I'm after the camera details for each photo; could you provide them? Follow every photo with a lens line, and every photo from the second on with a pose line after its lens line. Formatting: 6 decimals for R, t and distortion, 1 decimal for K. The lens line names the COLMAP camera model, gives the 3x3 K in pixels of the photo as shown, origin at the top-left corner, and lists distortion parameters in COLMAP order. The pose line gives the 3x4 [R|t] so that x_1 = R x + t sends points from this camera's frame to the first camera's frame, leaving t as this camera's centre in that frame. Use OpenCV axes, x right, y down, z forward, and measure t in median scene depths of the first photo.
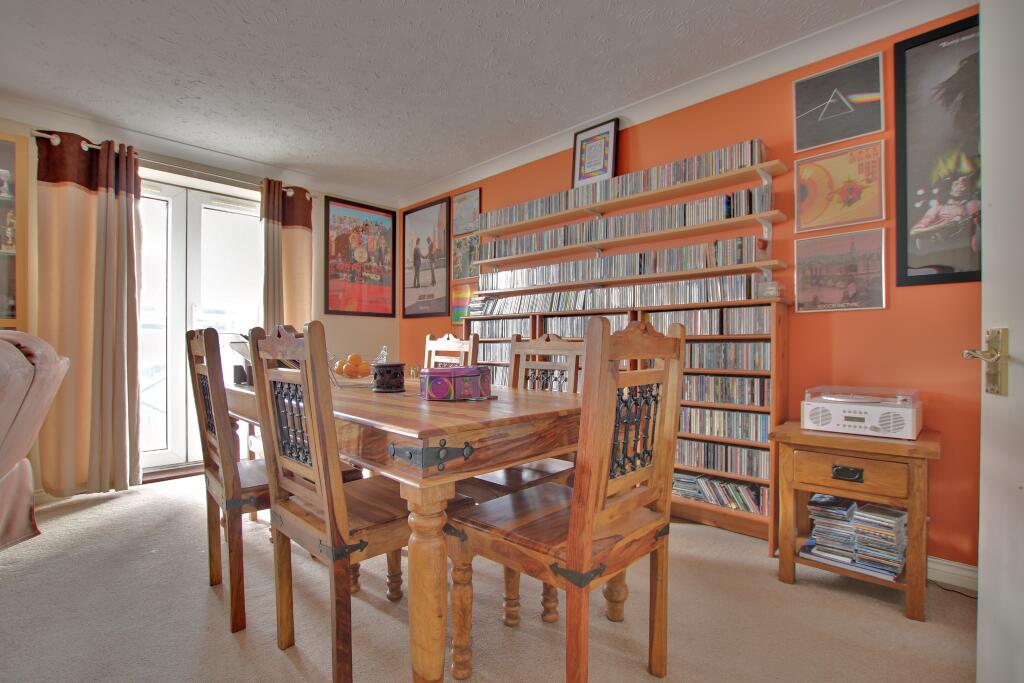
lens RADIAL K [[471.8, 0, 511.5], [0, 471.8, 351.4], [0, 0, 1]] dist [-0.013704, -0.000428]
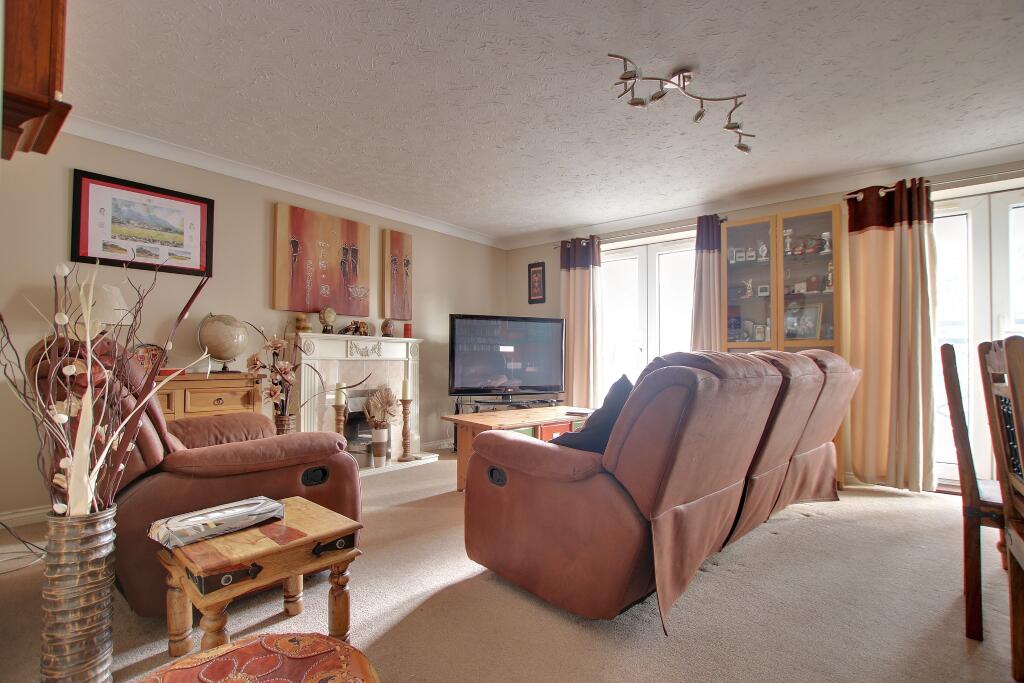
lens RADIAL K [[471.8, 0, 511.0], [0, 471.8, 348.9], [0, 0, 1]] dist [-0.013704, -0.000428]
pose [[0.099036, -0.022313, -0.994834, 0.173865], [-0.013854, 0.999621, -0.023800, 0.000582], [0.994987, 0.016139, 0.098689, -0.060705]]
